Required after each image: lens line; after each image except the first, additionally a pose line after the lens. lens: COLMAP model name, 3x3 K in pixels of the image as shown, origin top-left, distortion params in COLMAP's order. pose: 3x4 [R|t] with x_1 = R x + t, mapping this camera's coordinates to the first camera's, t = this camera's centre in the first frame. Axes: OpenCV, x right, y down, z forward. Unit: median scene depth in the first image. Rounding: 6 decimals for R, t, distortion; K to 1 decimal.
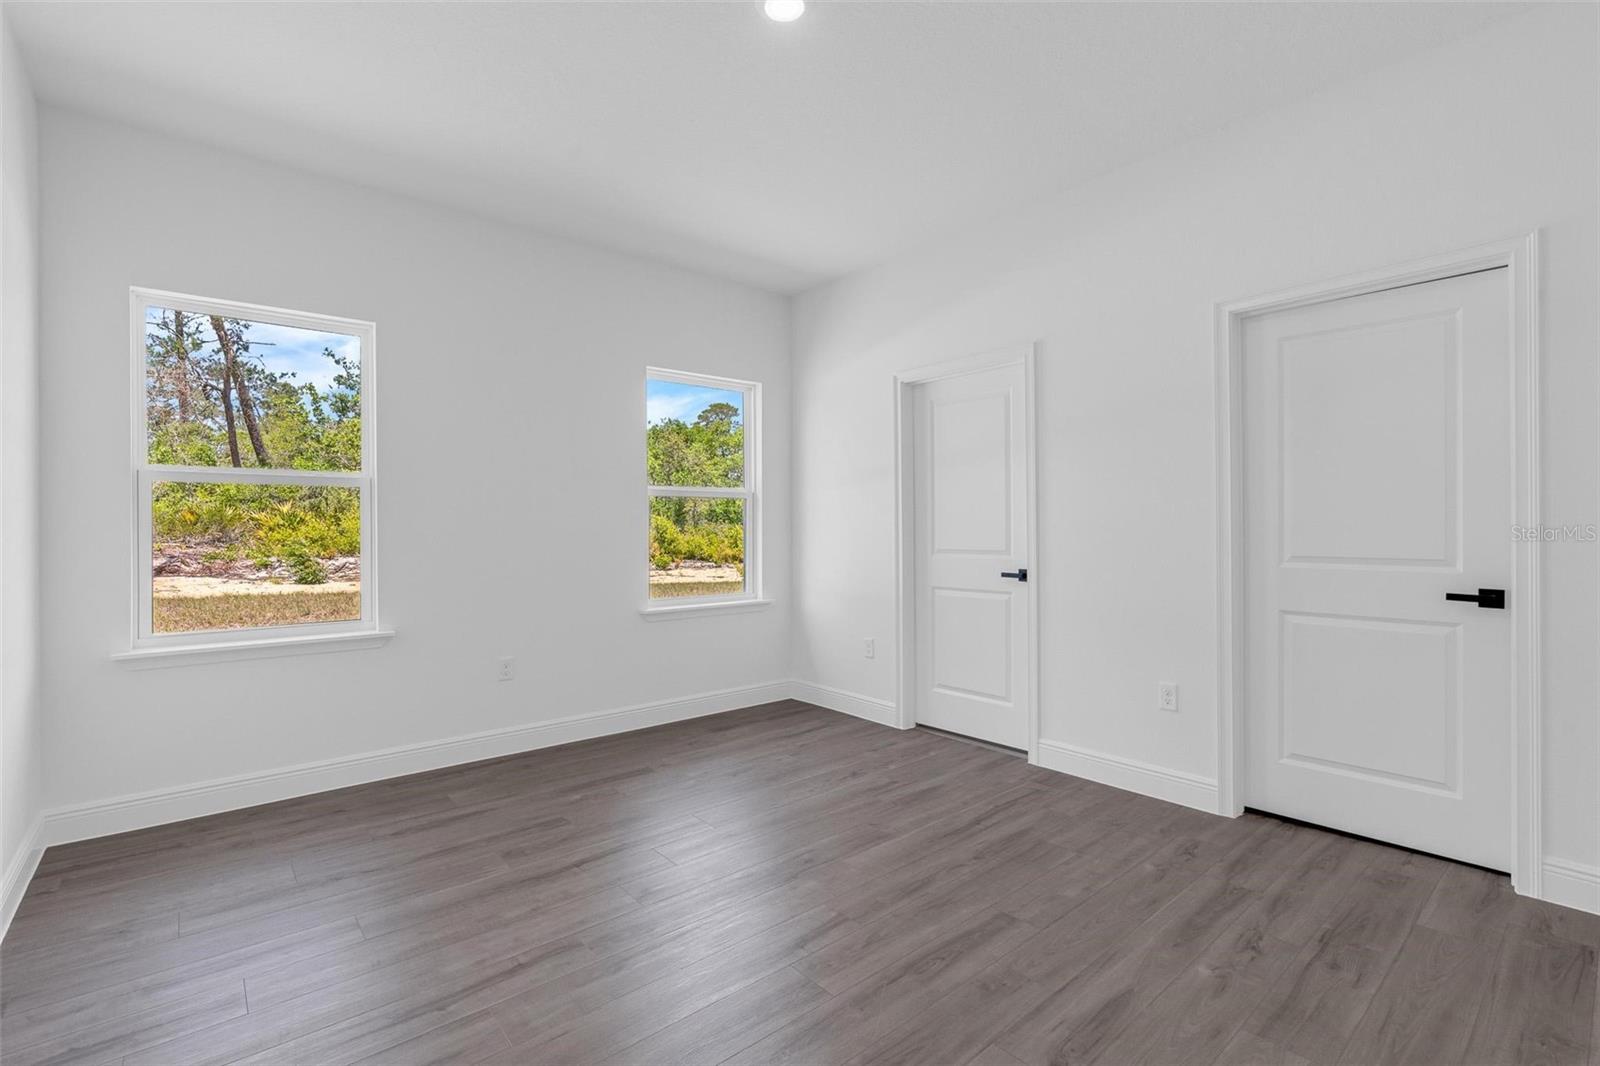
lens RADIAL K [[723.9, 0, 794.8], [0, 723.9, 523.1], [0, 0, 1]] dist [-0.015020, 0.003169]
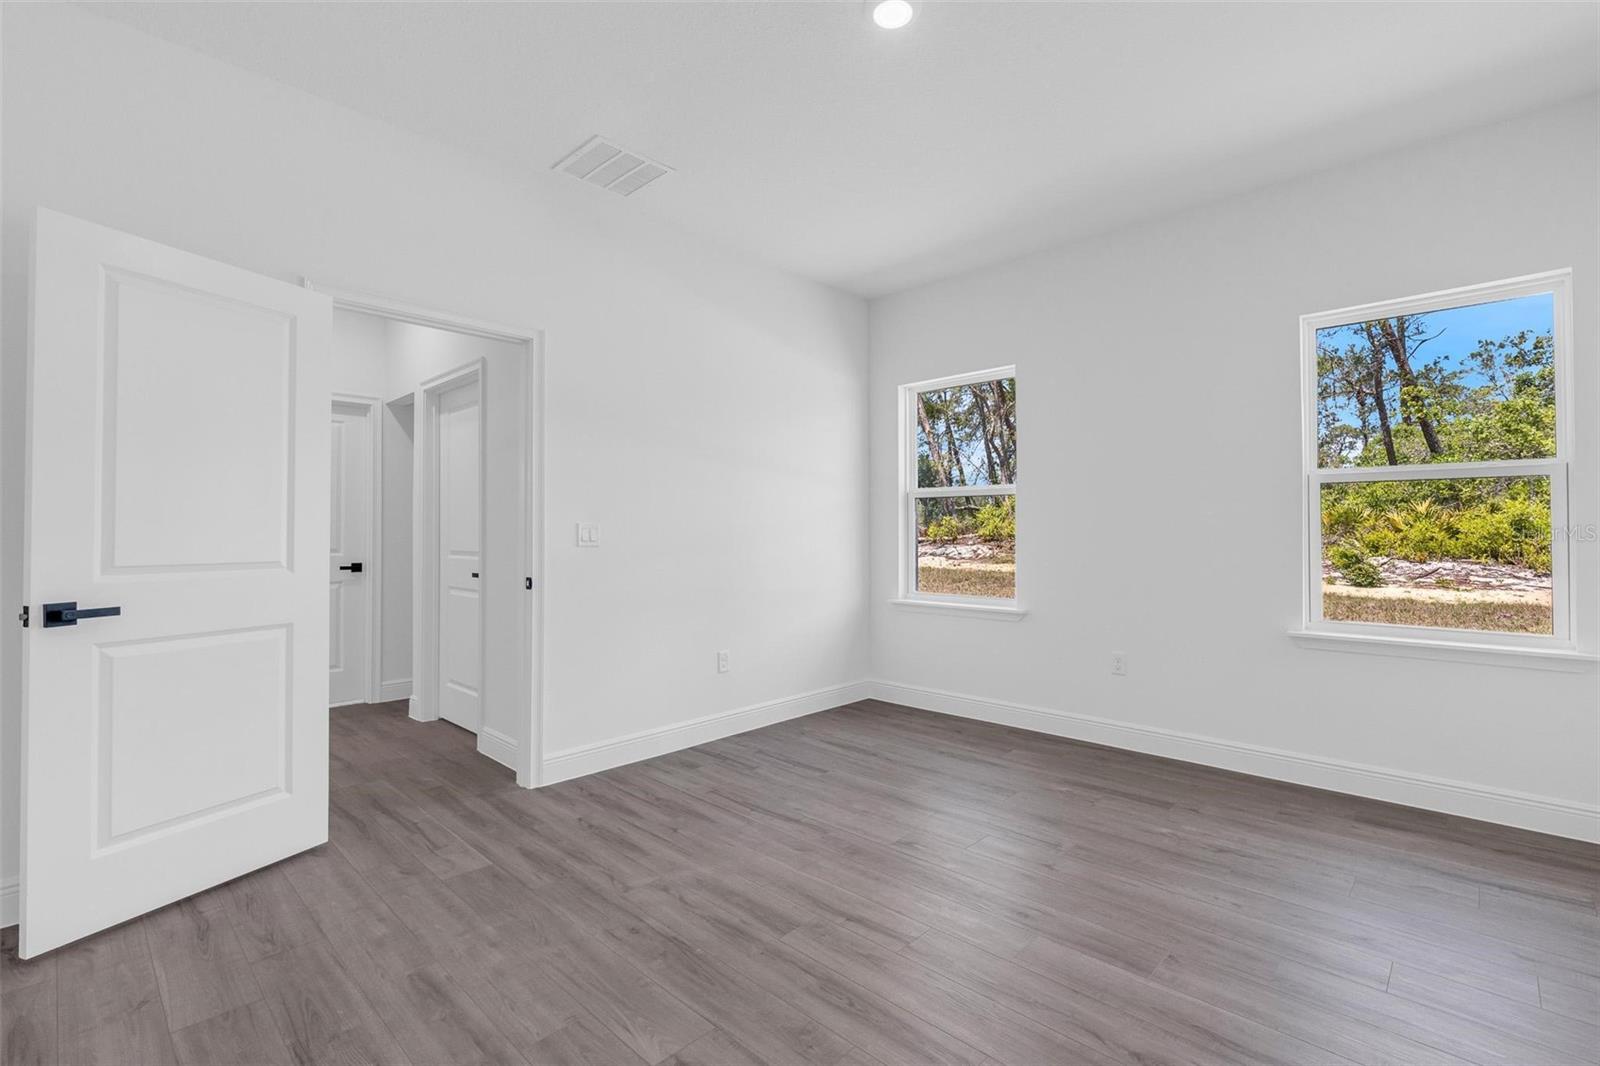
lens RADIAL K [[723.9, 0, 793.8], [0, 723.9, 534.6], [0, 0, 1]] dist [-0.015020, 0.003169]
pose [[0.098216, 0.008969, -0.995125, 0.706582], [0.005962, 0.999936, 0.009600, 0.009658], [0.995147, -0.006876, 0.098156, 0.553849]]
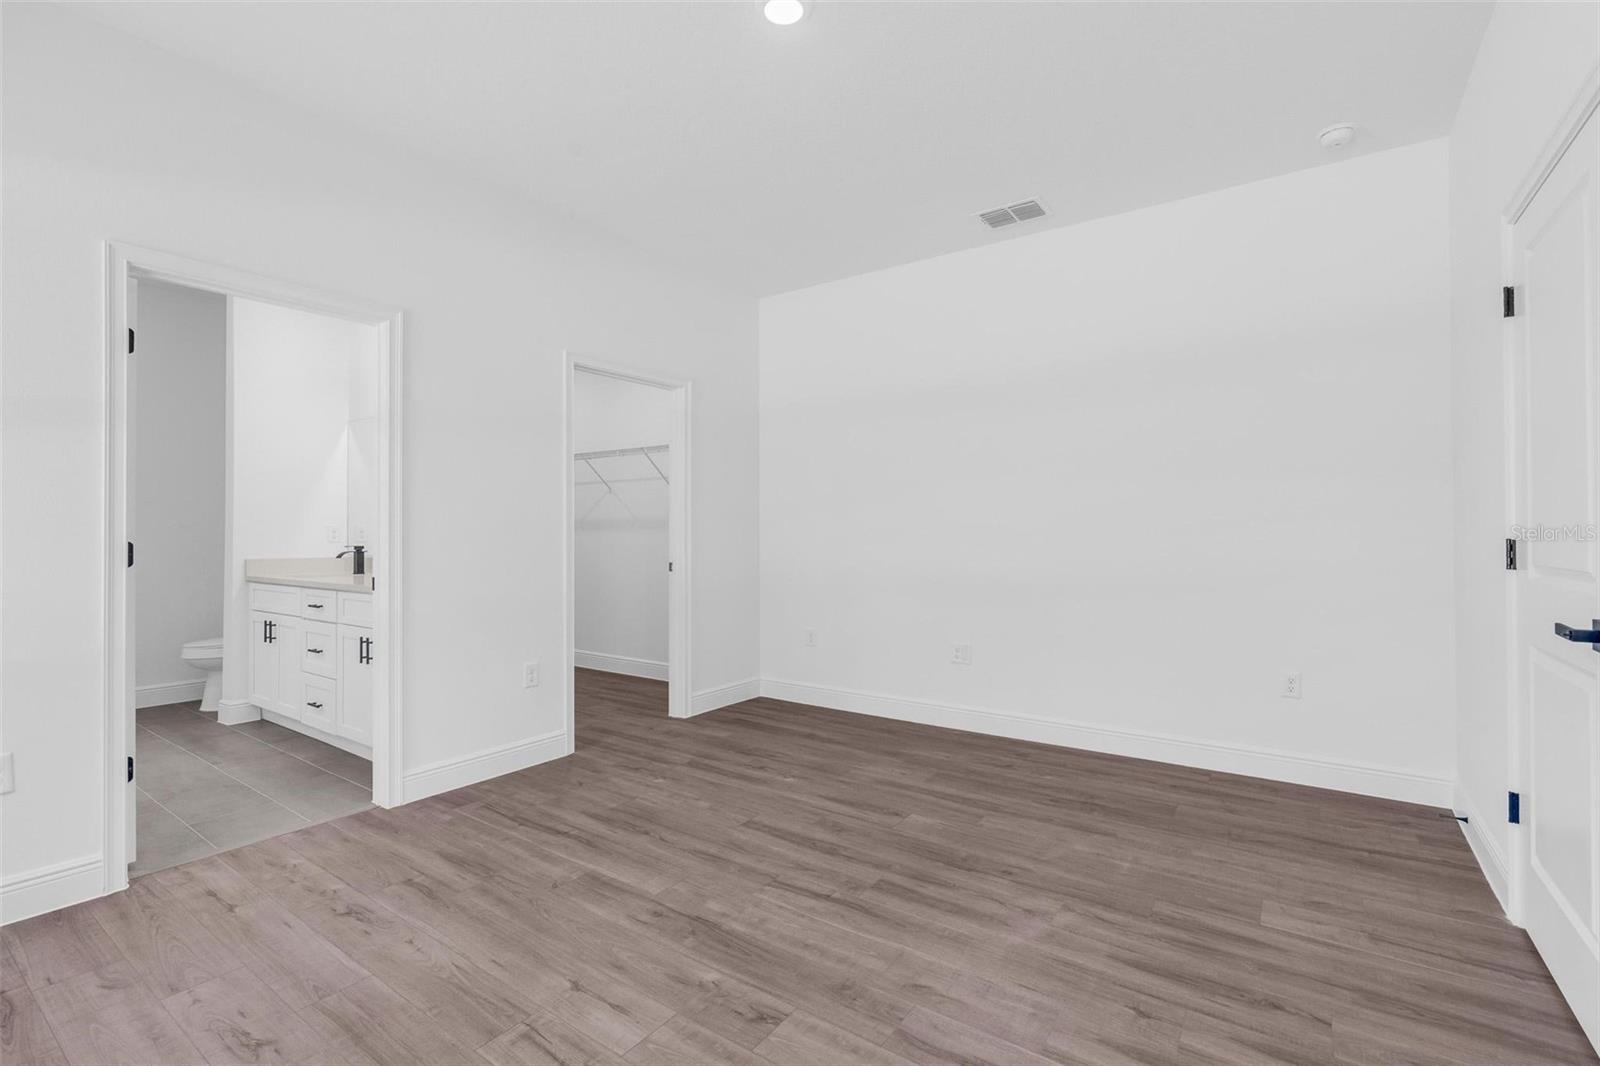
lens RADIAL K [[723.9, 0, 806.4], [0, 723.9, 520.6], [0, 0, 1]] dist [-0.015020, 0.003169]
pose [[-0.263220, 0.022329, 0.964477, -0.722761], [-0.002398, 0.999714, -0.023799, 0.022911], [-0.964733, -0.008577, -0.263092, 0.898842]]
